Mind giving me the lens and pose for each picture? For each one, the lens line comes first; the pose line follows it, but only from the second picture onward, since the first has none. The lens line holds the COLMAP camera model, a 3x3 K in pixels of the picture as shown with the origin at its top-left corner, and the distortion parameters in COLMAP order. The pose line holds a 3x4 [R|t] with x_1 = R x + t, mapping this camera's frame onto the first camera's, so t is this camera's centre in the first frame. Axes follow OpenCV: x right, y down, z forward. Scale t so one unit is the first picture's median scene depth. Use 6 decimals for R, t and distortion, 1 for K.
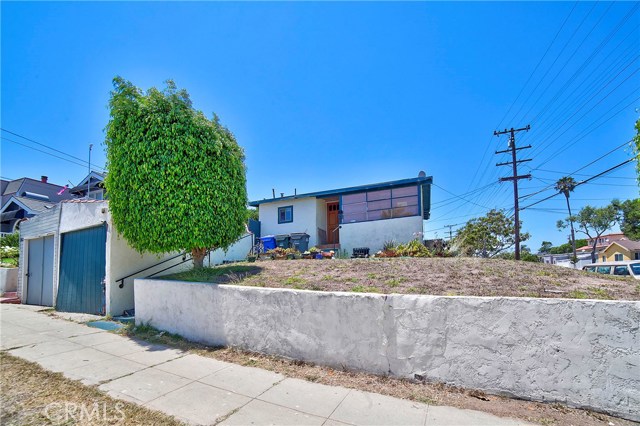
lens RADIAL K [[268.4, 0, 316.8], [0, 268.4, 255.9], [0, 0, 1]] dist [-0.010930, -0.000026]
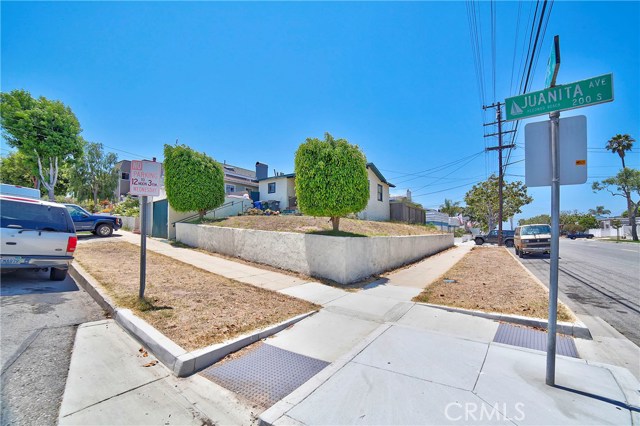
lens RADIAL K [[264.0, 0, 319.0], [0, 264.0, 223.0], [0, 0, 1]] dist [-0.037345, 0.000195]
pose [[0.968638, 0.026907, -0.247017, 0.576827], [-0.018158, 0.999127, 0.037630, -0.010826], [0.247813, -0.031964, 0.968280, -0.477353]]
